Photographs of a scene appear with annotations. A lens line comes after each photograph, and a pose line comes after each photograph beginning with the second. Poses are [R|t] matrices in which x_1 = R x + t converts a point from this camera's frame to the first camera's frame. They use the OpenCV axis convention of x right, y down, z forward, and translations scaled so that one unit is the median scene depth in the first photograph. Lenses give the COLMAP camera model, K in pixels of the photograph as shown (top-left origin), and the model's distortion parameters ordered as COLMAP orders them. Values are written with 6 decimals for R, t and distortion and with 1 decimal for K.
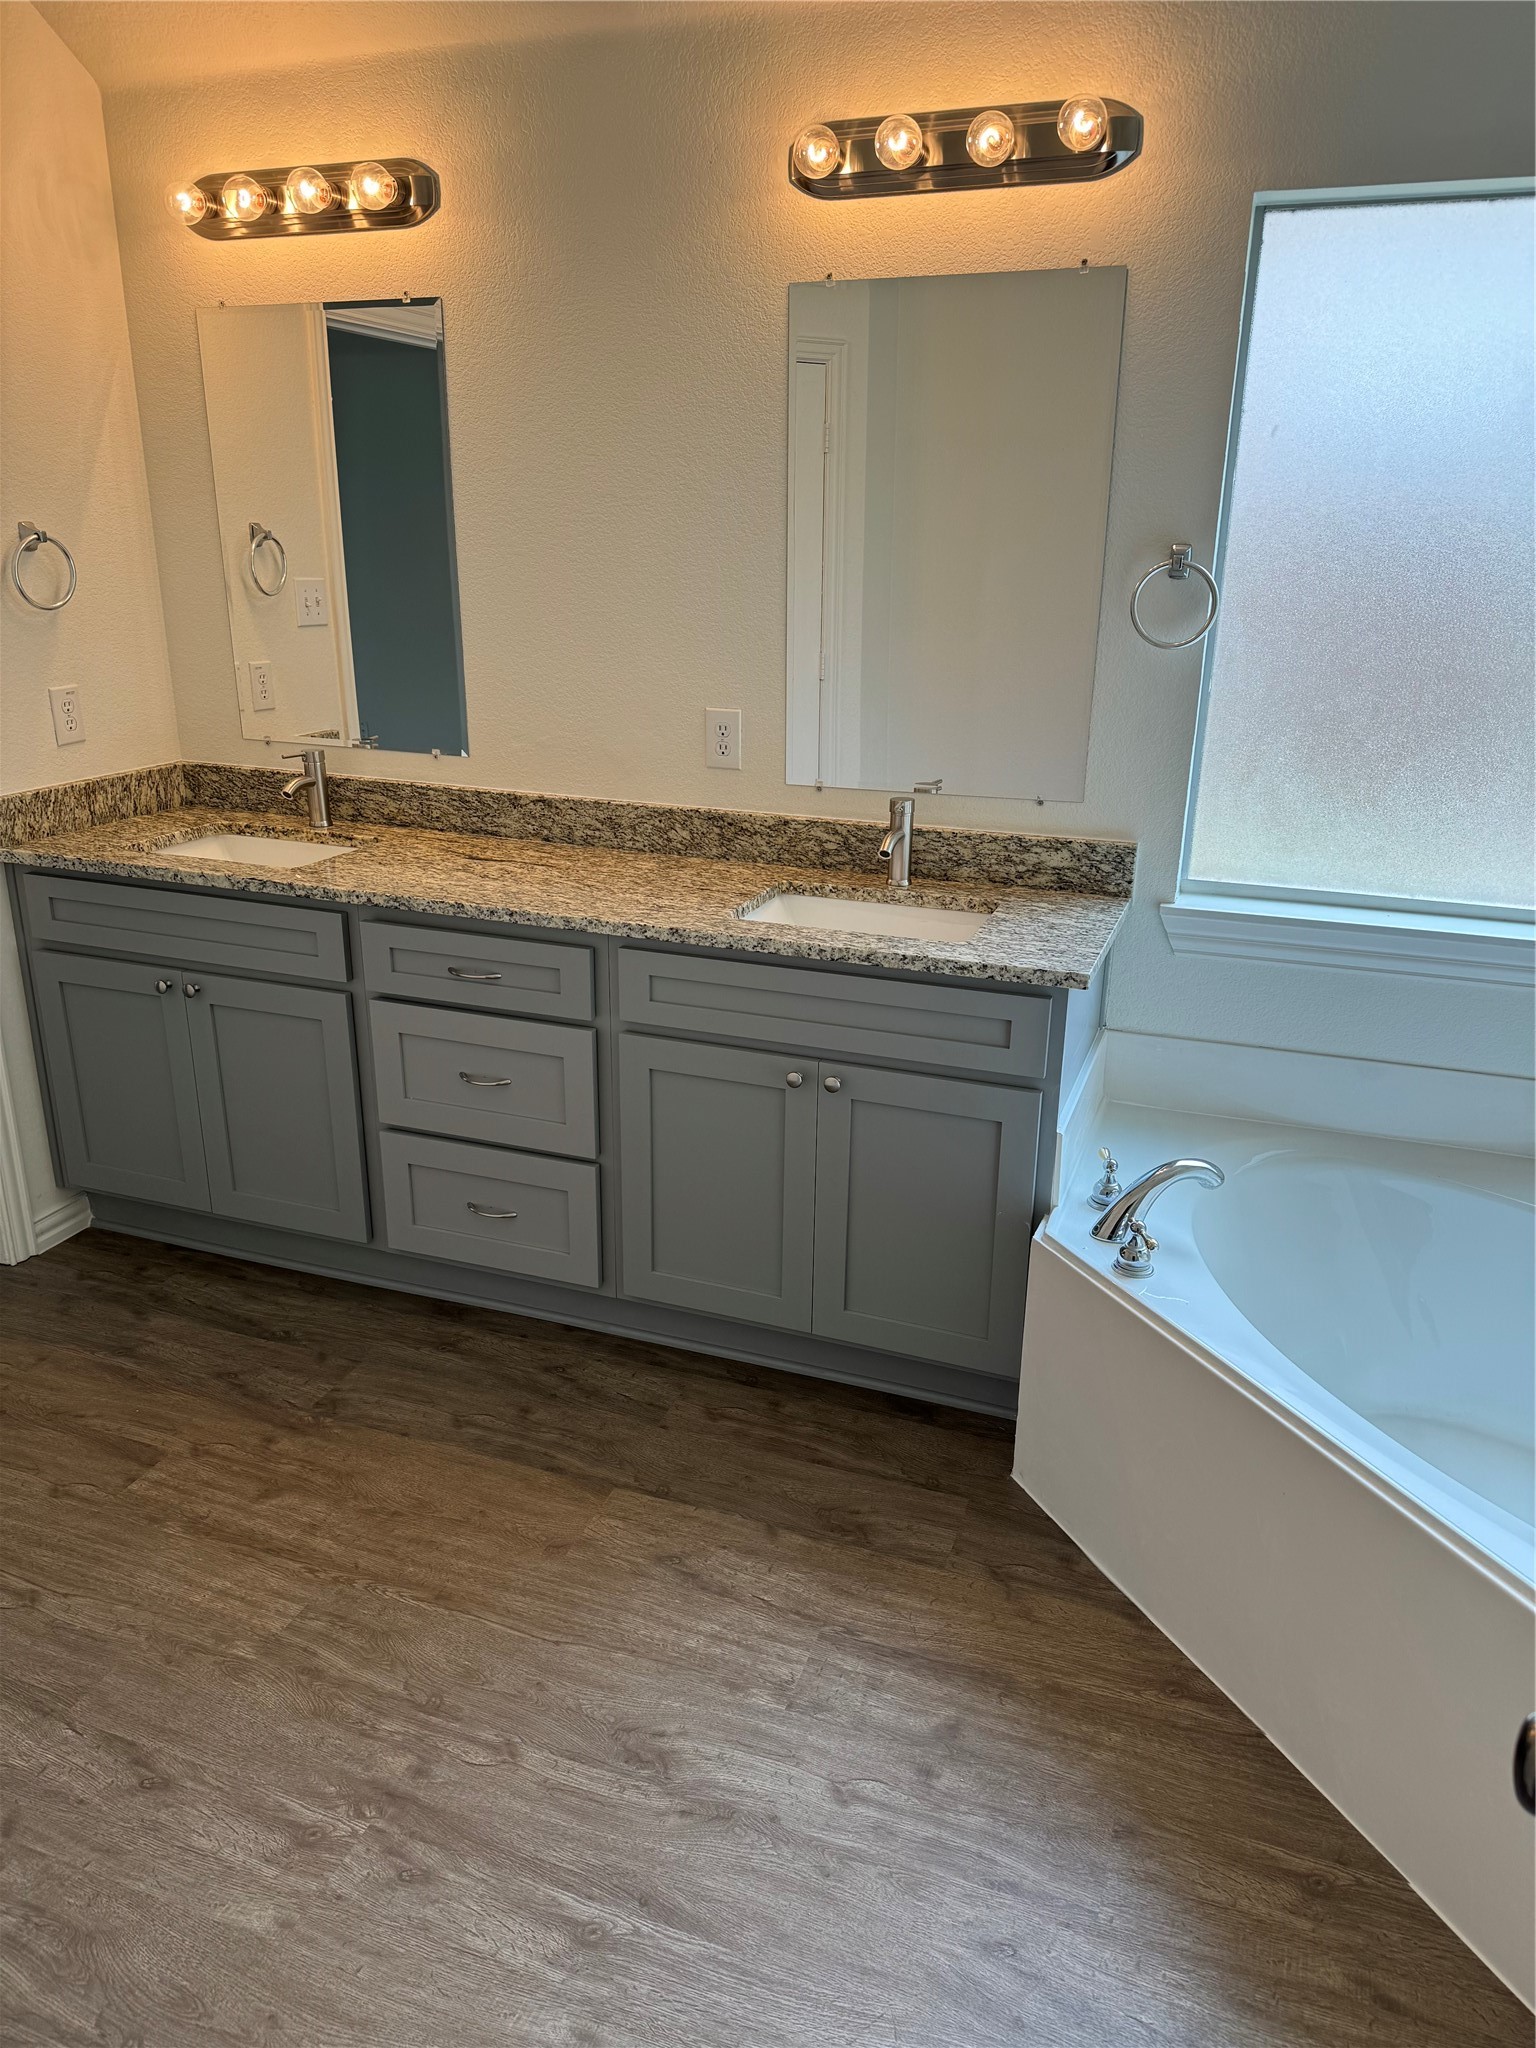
lens RADIAL K [[1446.7, 0, 768.0], [0, 1446.7, 1024.0], [0, 0, 1]] dist [0.066075, -0.080574]
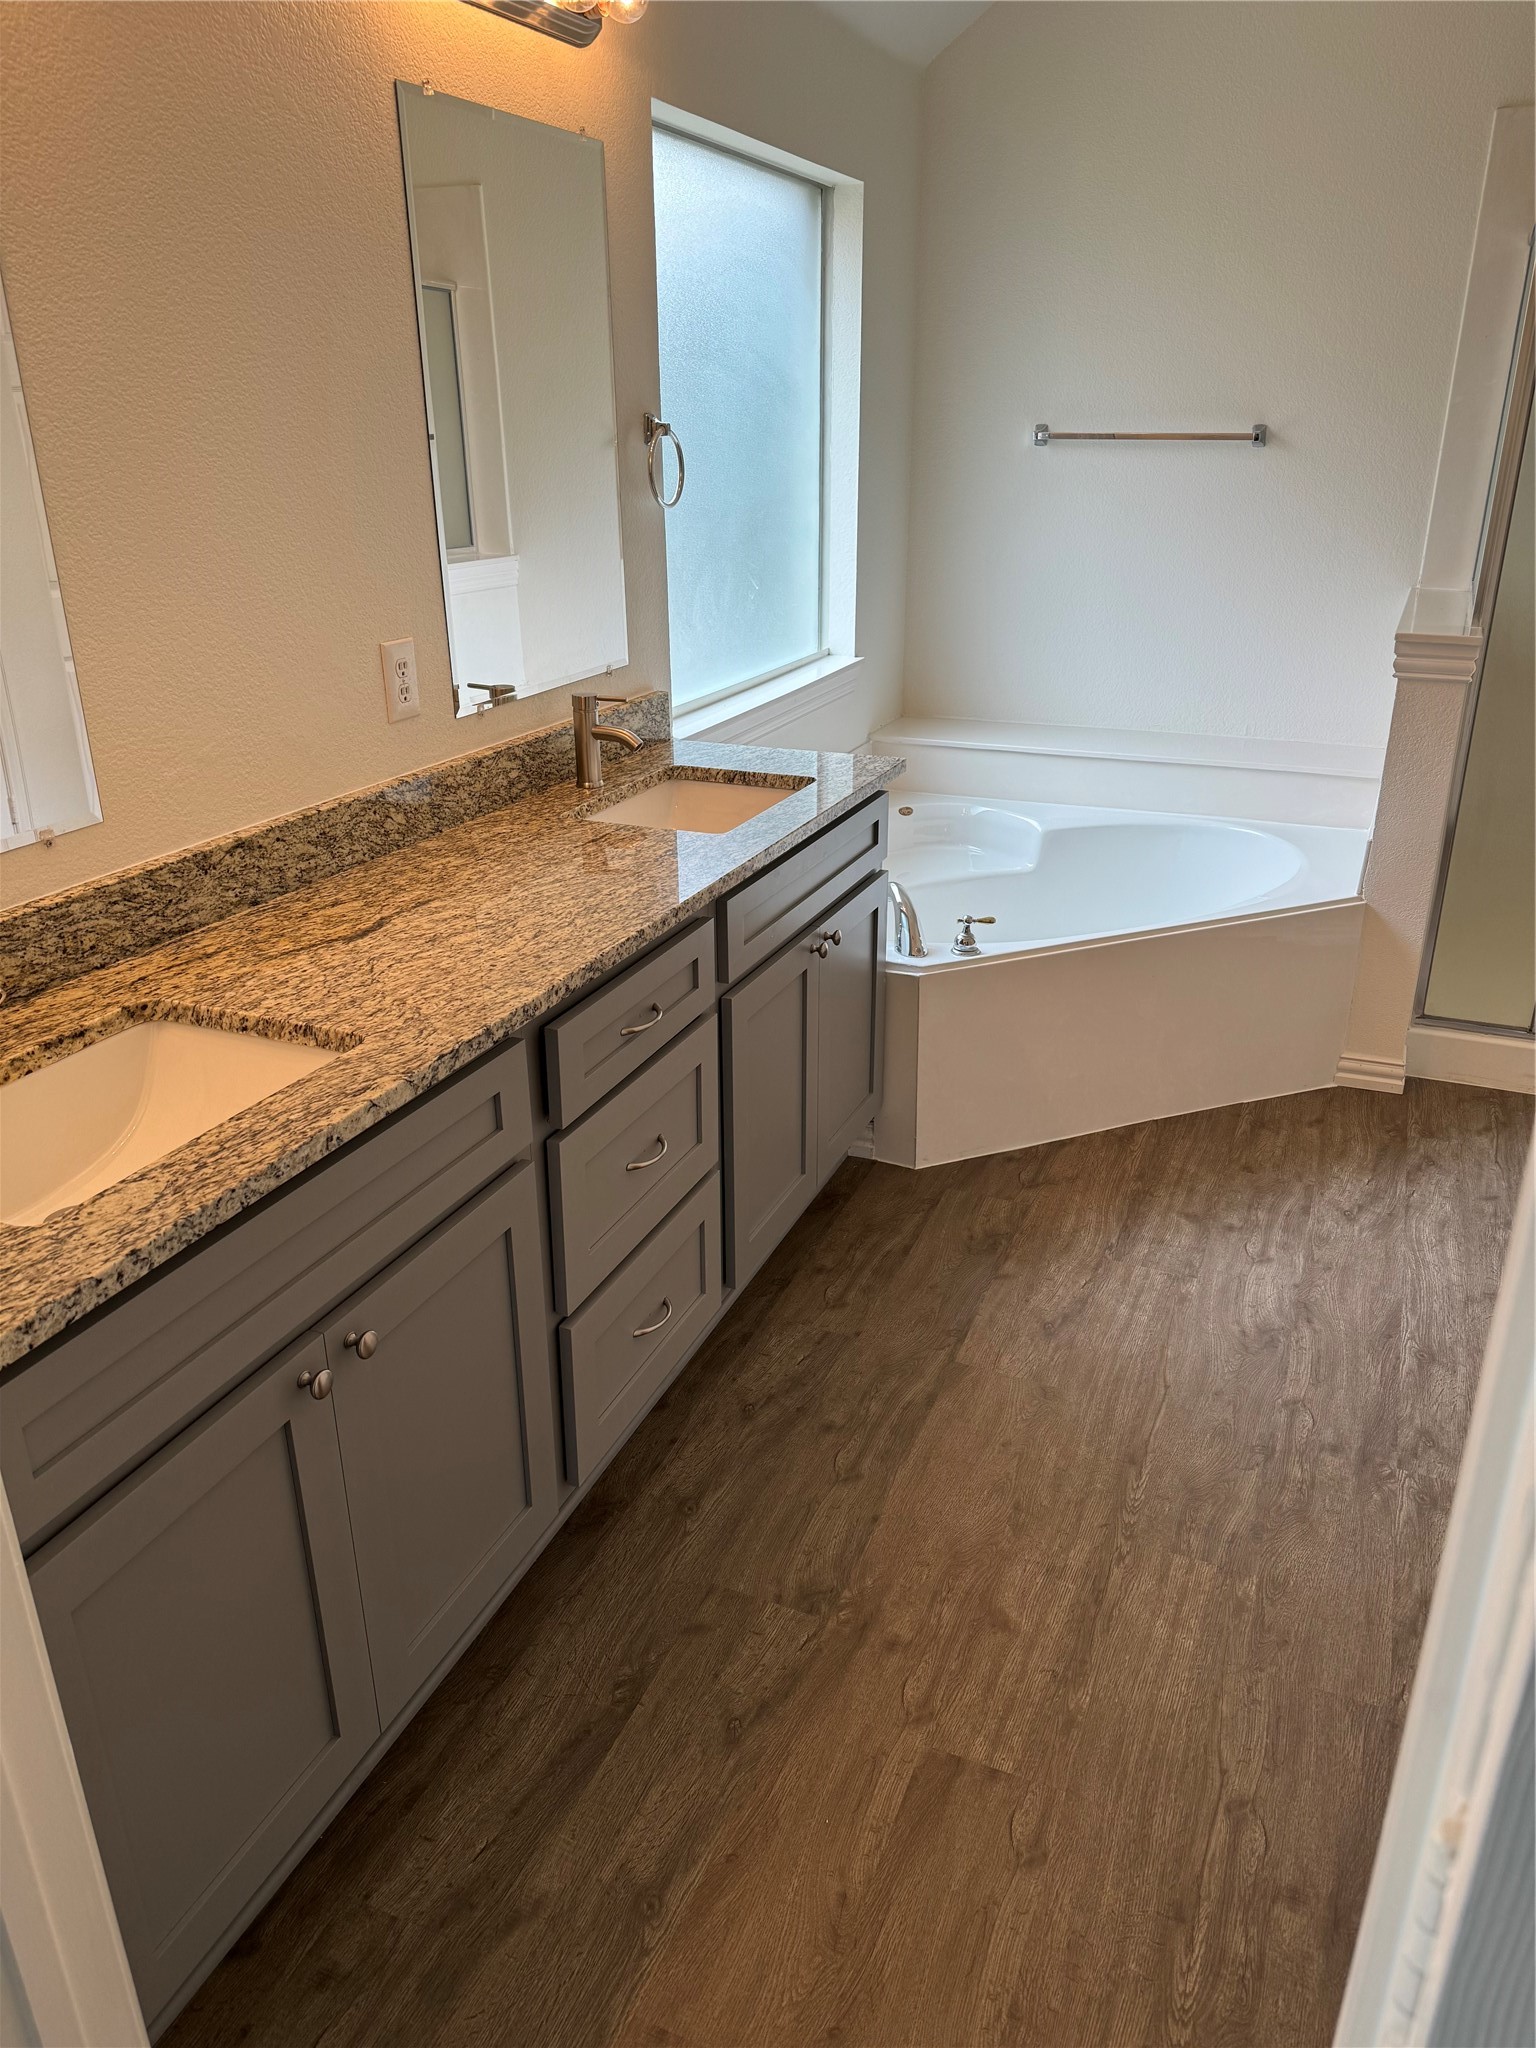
lens RADIAL K [[1446.7, 0, 768.0], [0, 1446.7, 1024.0], [0, 0, 1]] dist [0.066075, -0.080574]
pose [[0.038519, -0.394705, 0.918000, -0.861424], [0.327801, 0.872835, 0.361532, -0.272827], [-0.943961, 0.286995, 0.163005, 0.801599]]
